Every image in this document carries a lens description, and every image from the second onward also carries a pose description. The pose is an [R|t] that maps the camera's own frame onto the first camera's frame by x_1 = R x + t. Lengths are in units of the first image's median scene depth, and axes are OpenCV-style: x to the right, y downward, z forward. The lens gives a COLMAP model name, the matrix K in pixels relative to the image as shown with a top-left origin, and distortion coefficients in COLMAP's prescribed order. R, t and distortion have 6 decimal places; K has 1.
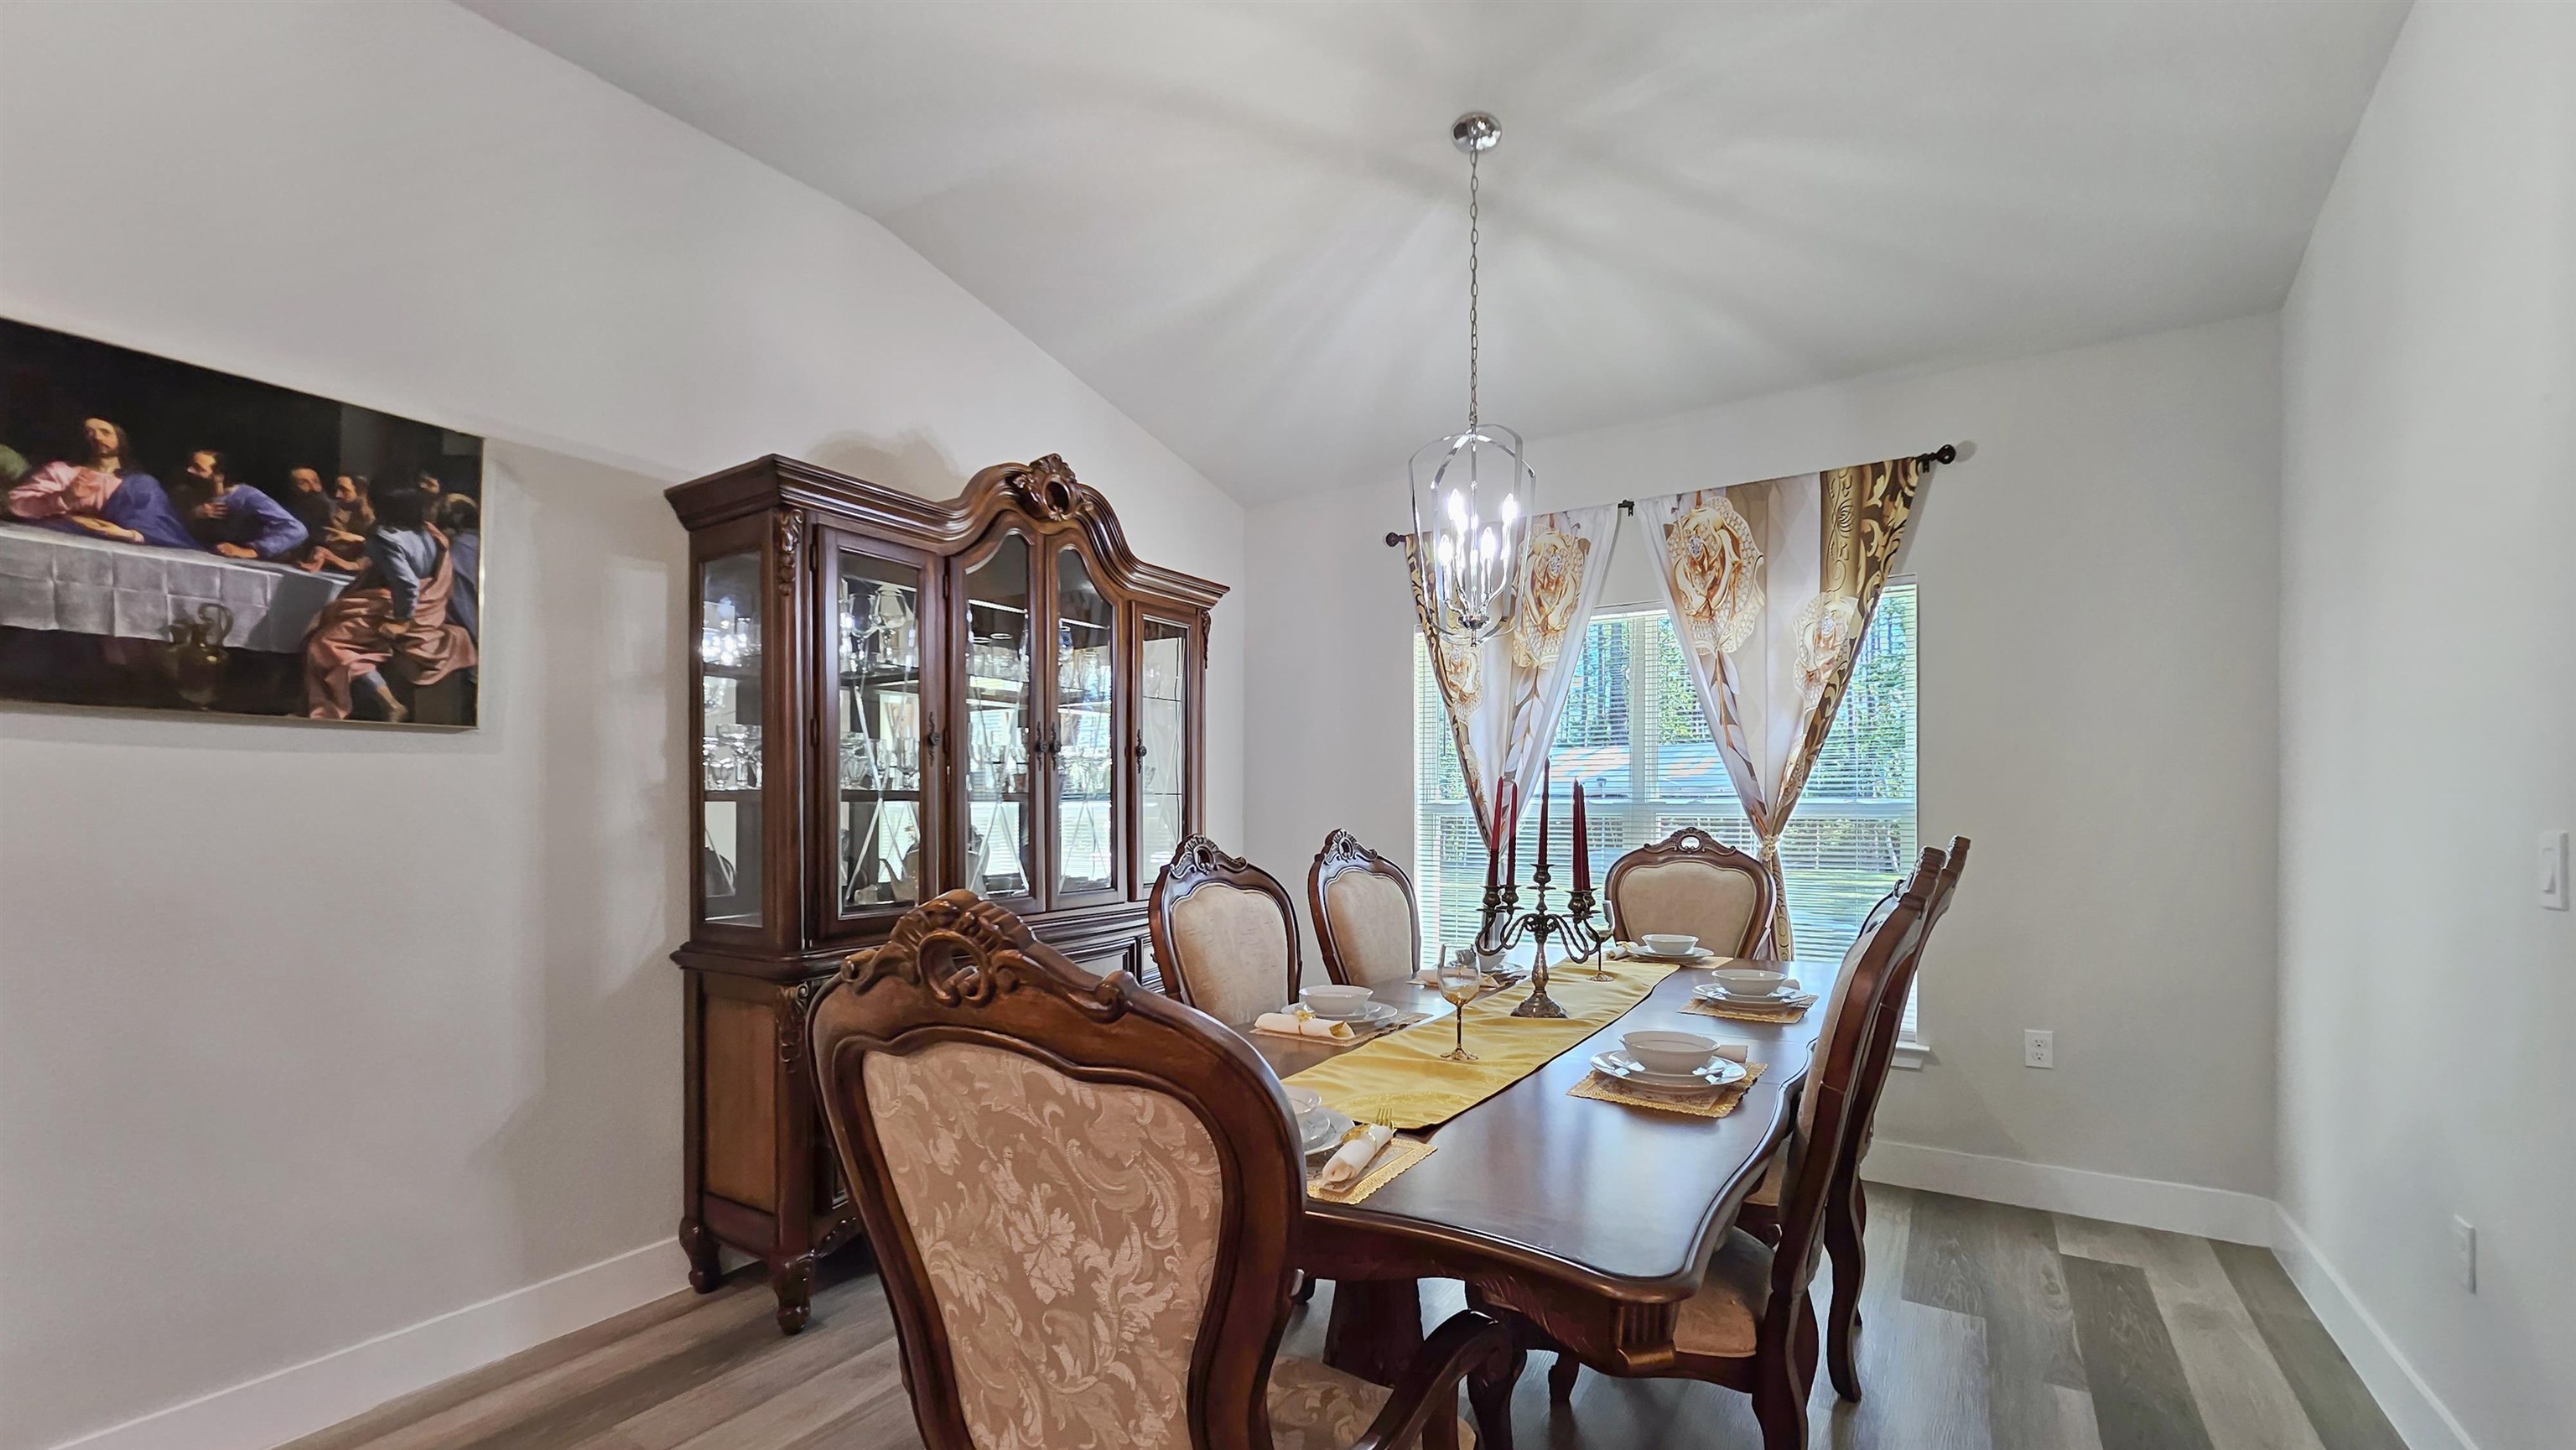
lens RADIAL K [[1047.1, 0, 1298.9], [0, 1047.1, 806.5], [0, 0, 1]] dist [0.000672, -0.000546]
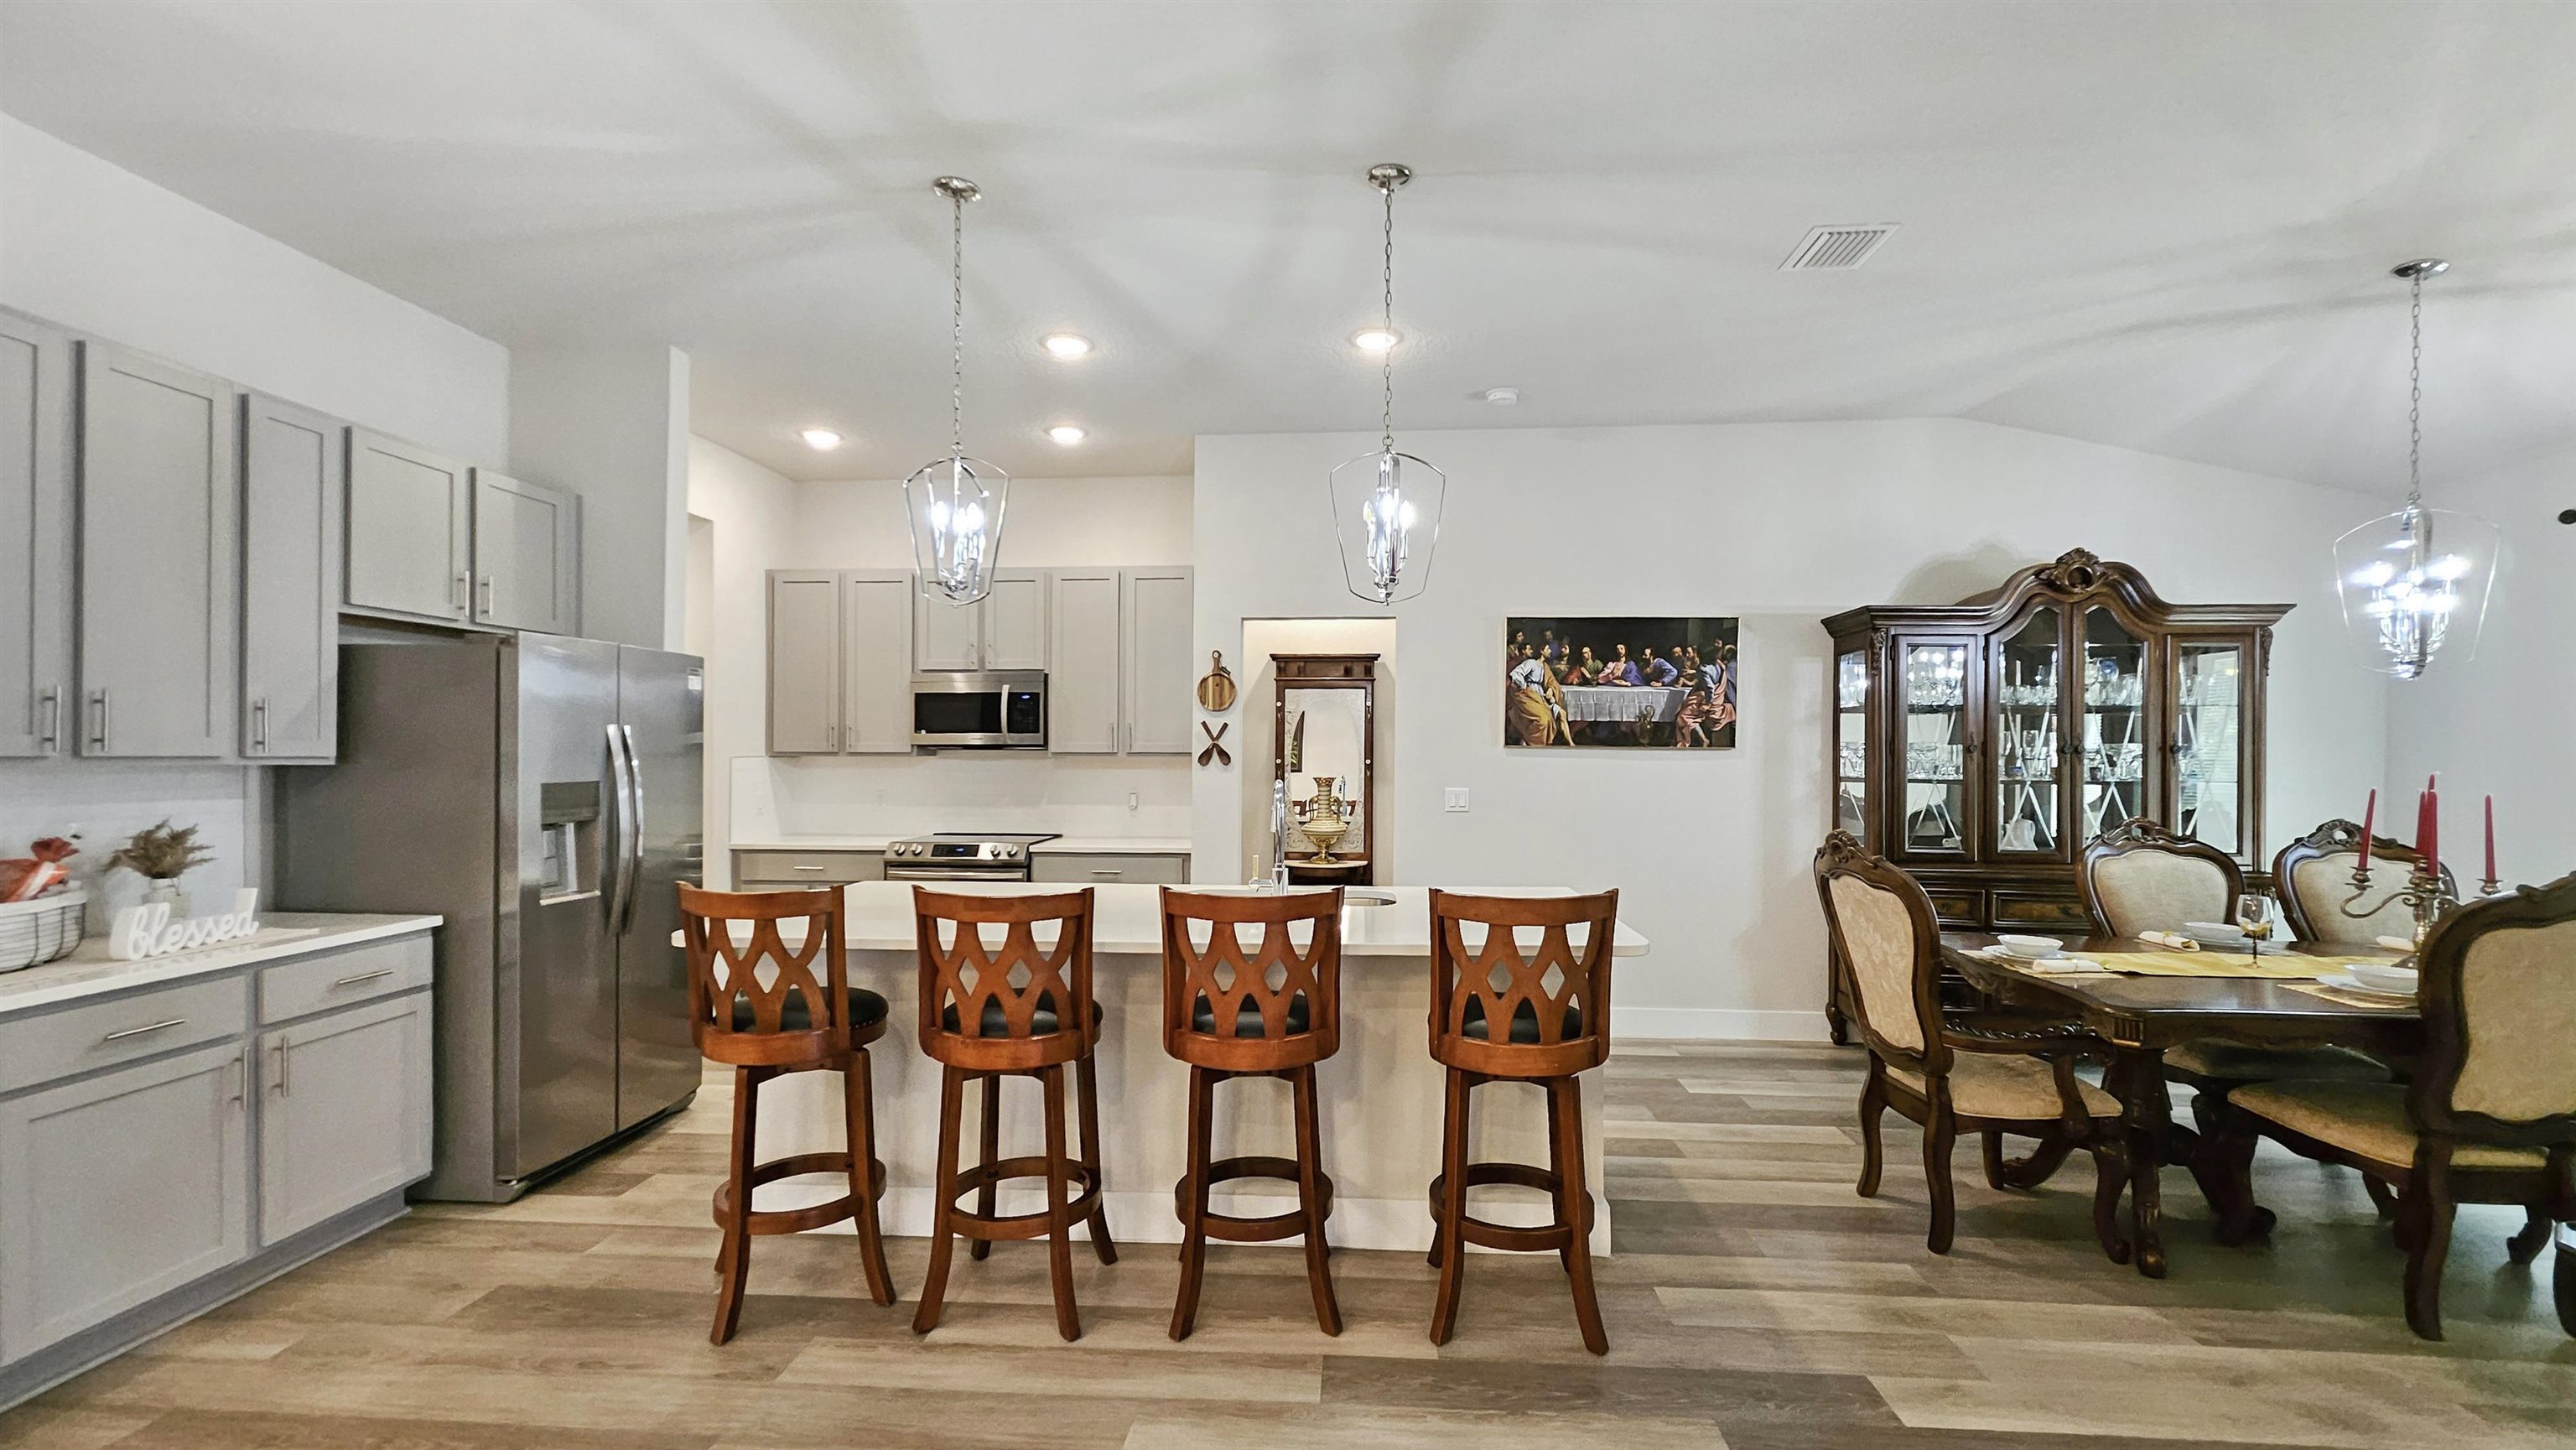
lens RADIAL K [[1057.9, 0, 1287.5], [0, 1057.9, 748.1], [0, 0, 1]] dist [0.000370, 0.000067]
pose [[0.469434, 0.004831, -0.882954, 0.720828], [-0.011472, 0.999934, -0.000628, -0.061777], [0.882893, 0.010424, 0.469459, -0.856521]]
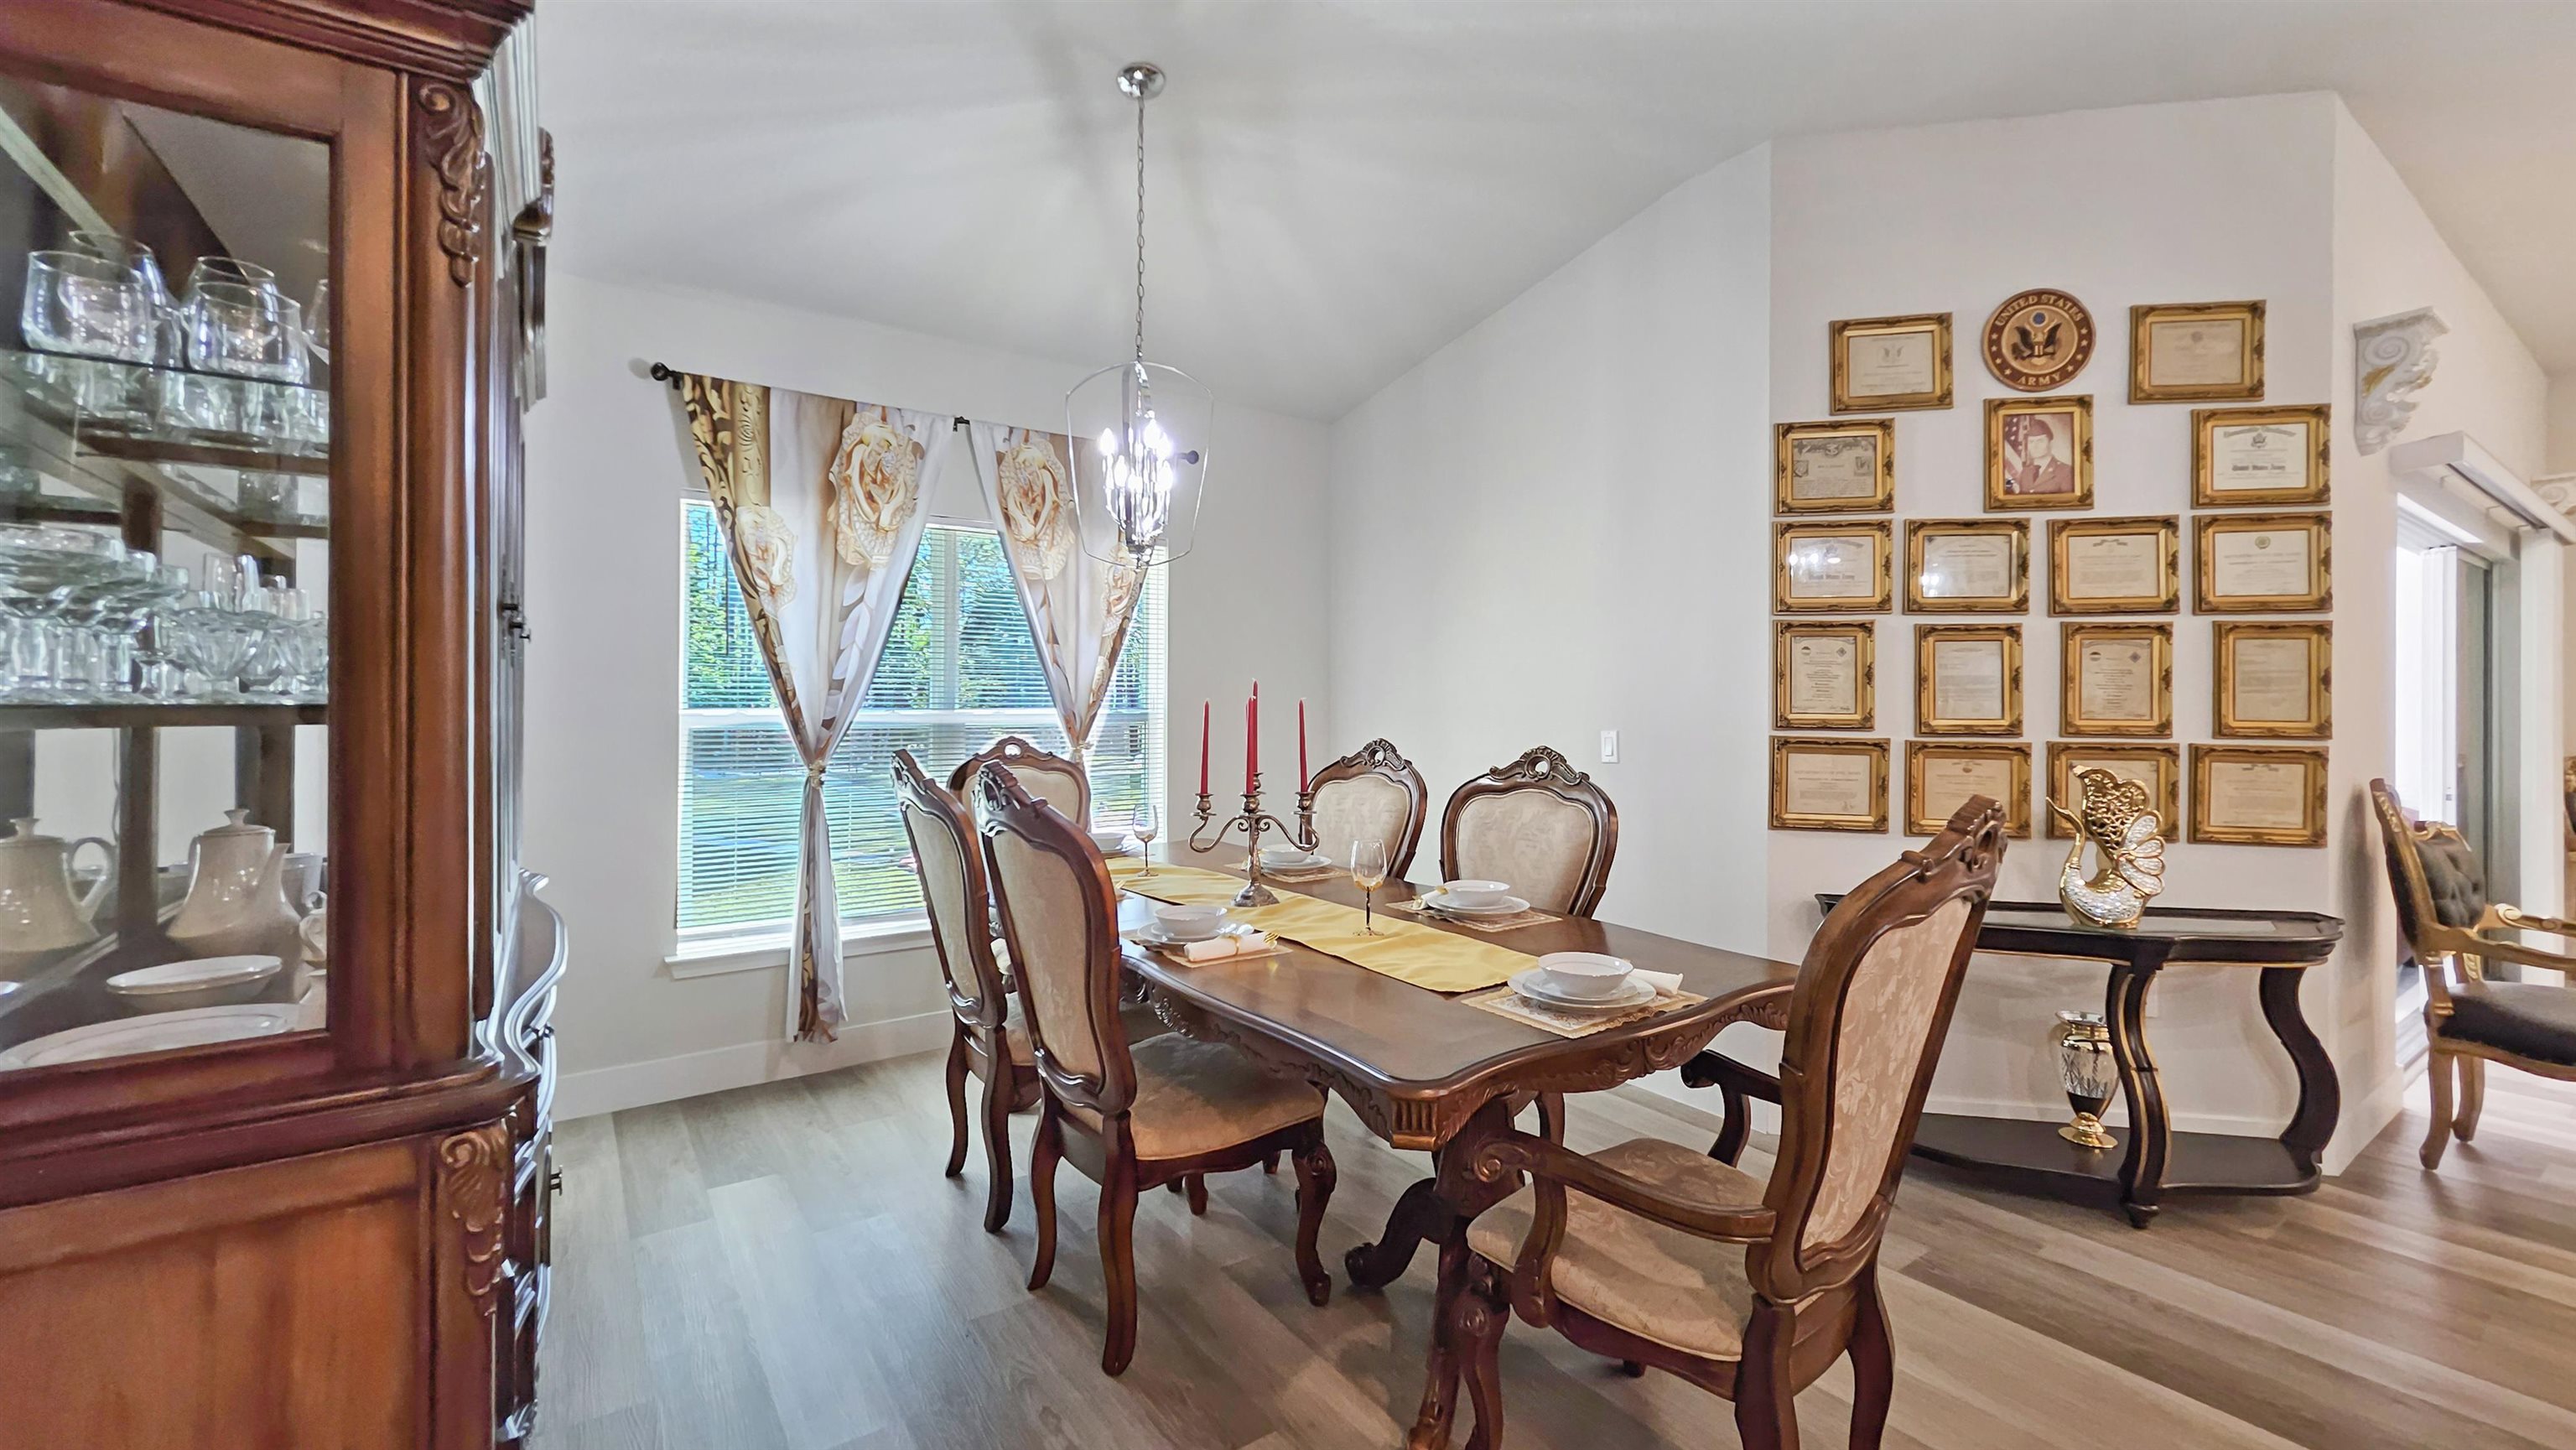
lens RADIAL K [[1046.3, 0, 1288.3], [0, 1046.3, 692.0], [0, 0, 1]] dist [-0.000053, -0.000109]
pose [[0.389094, 0.013743, 0.921096, -0.810006], [-0.000712, 0.999893, -0.014618, -0.015901], [-0.921198, 0.005032, 0.389062, 0.508097]]
